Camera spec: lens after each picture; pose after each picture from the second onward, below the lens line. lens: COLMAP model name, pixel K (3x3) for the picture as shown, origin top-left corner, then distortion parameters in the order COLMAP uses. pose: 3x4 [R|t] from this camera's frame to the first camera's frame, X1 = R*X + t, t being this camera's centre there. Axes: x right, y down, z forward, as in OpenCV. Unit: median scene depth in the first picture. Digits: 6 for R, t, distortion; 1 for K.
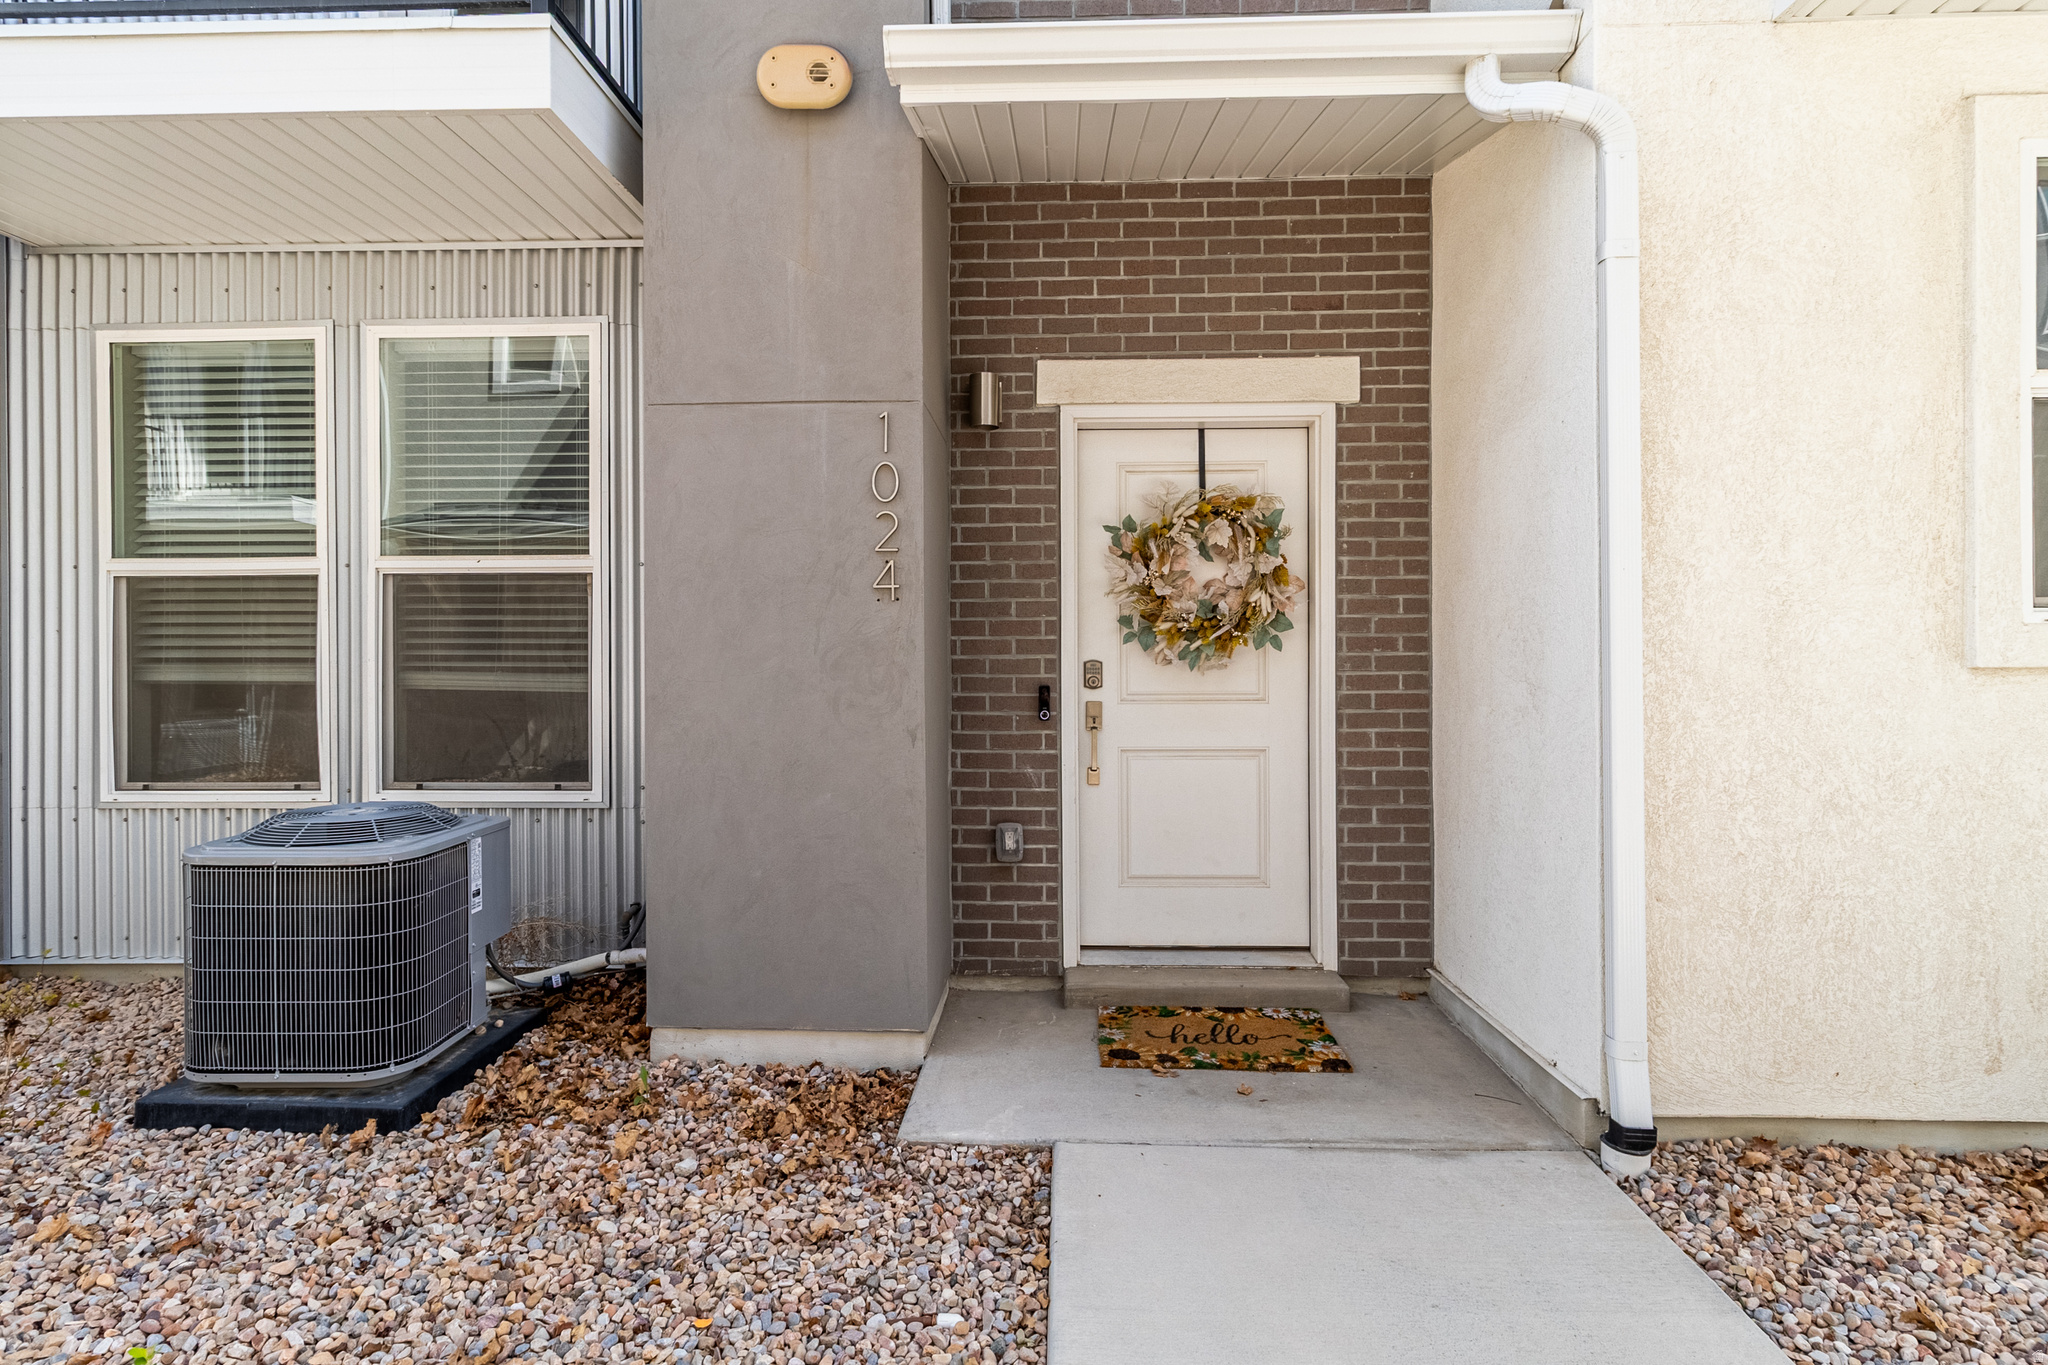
lens RADIAL K [[987.6, 0, 1019.8], [0, 987.6, 669.6], [0, 0, 1]] dist [0.002764, 0.001438]
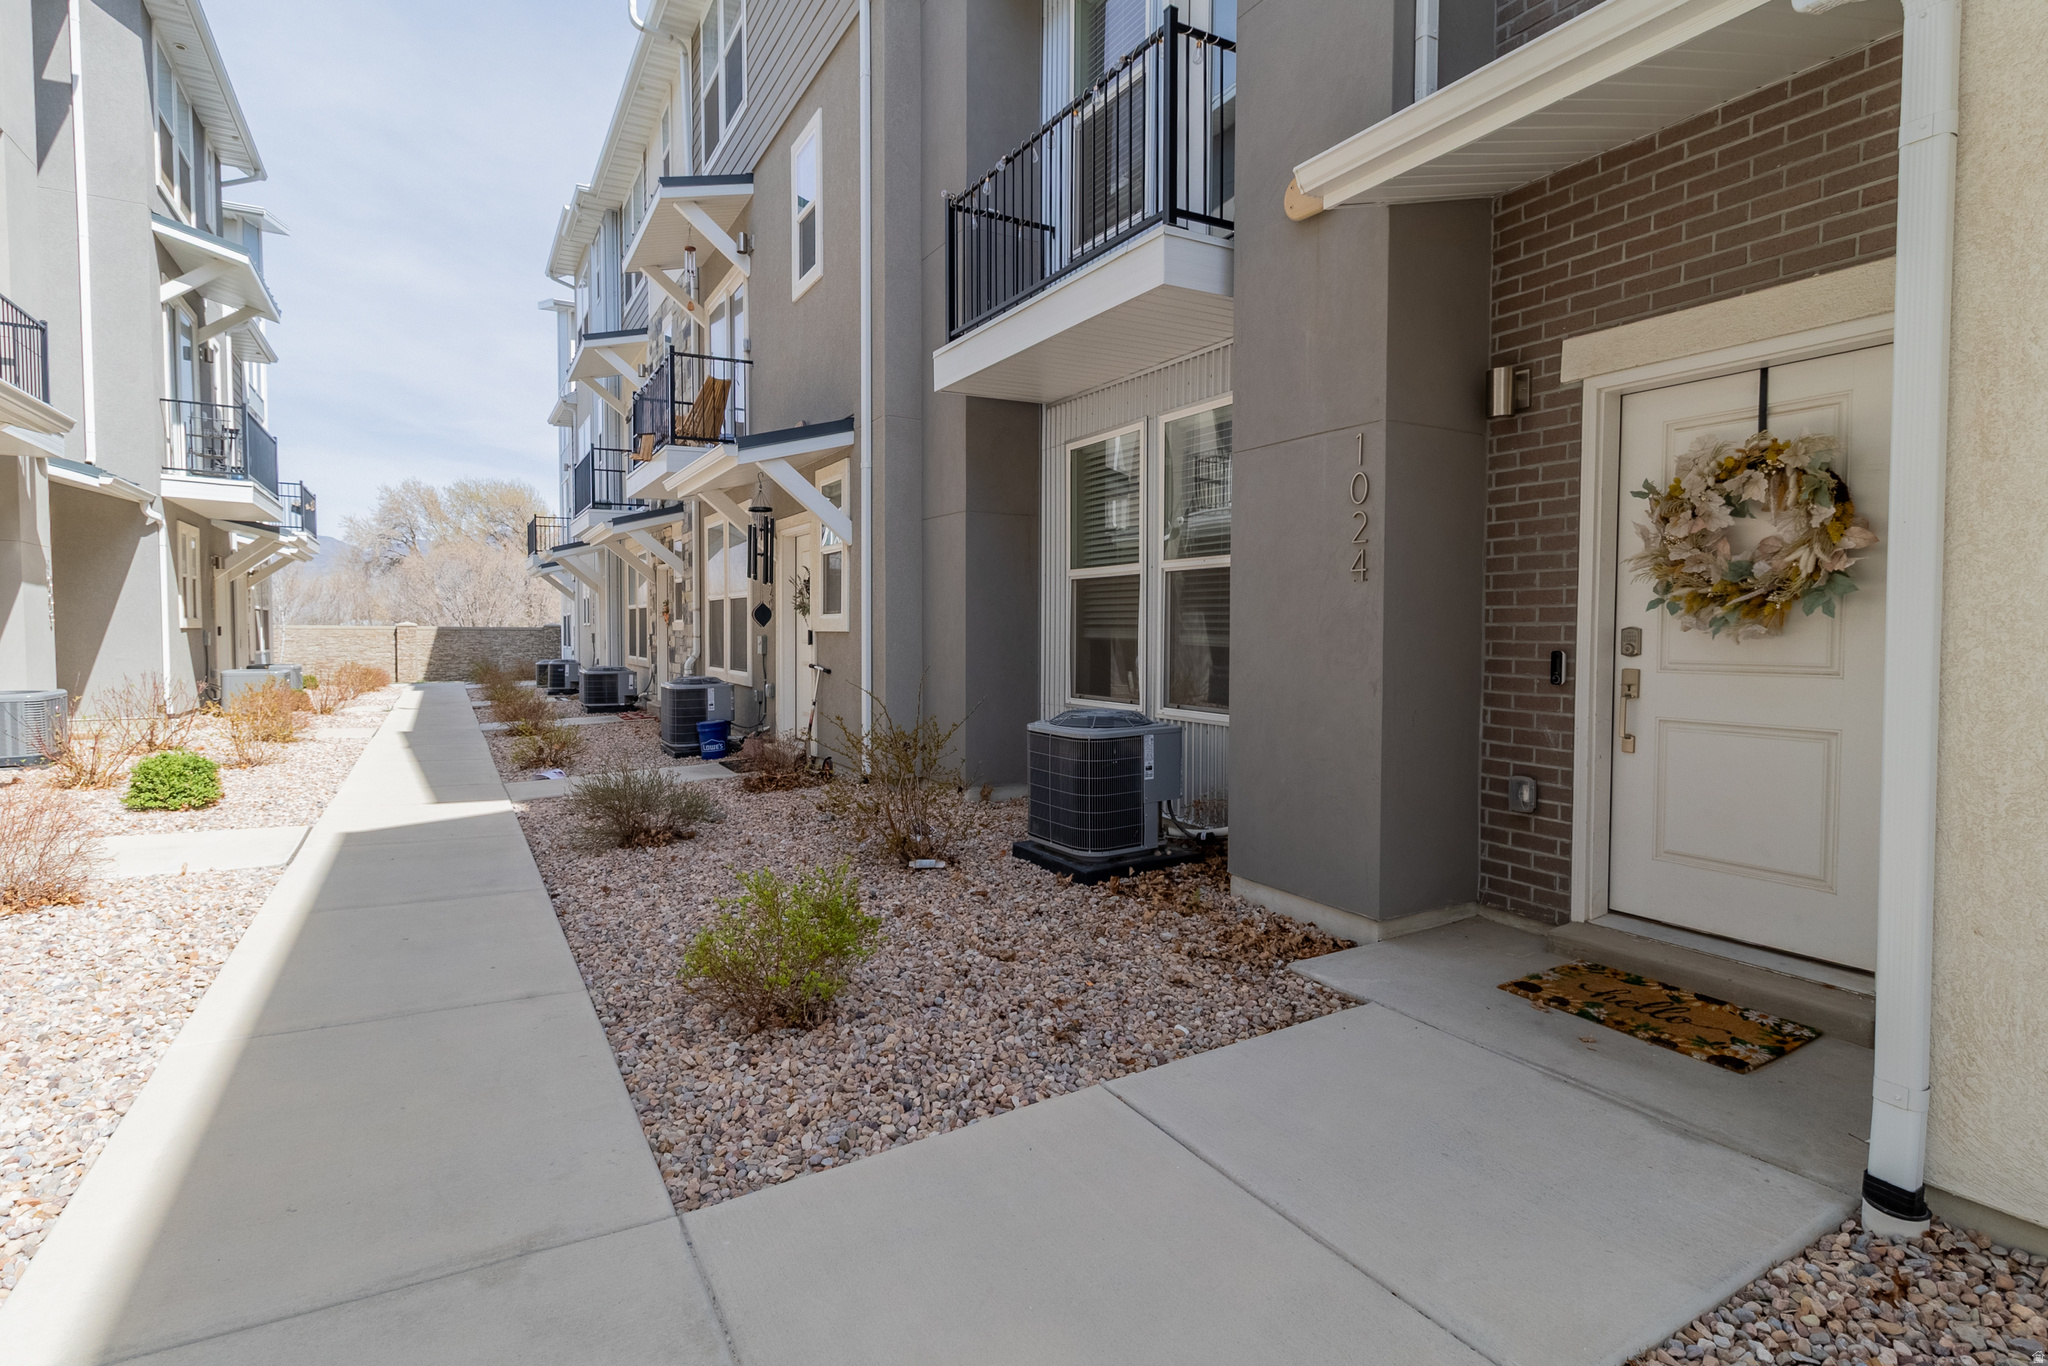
lens RADIAL K [[987.6, 0, 1019.8], [0, 987.6, 670.1], [0, 0, 1]] dist [0.002764, 0.001438]
pose [[0.535145, 0.039637, -0.843830, 0.610700], [-0.006909, 0.999071, 0.042547, -0.004958], [0.844732, -0.016939, 0.534921, -0.052168]]
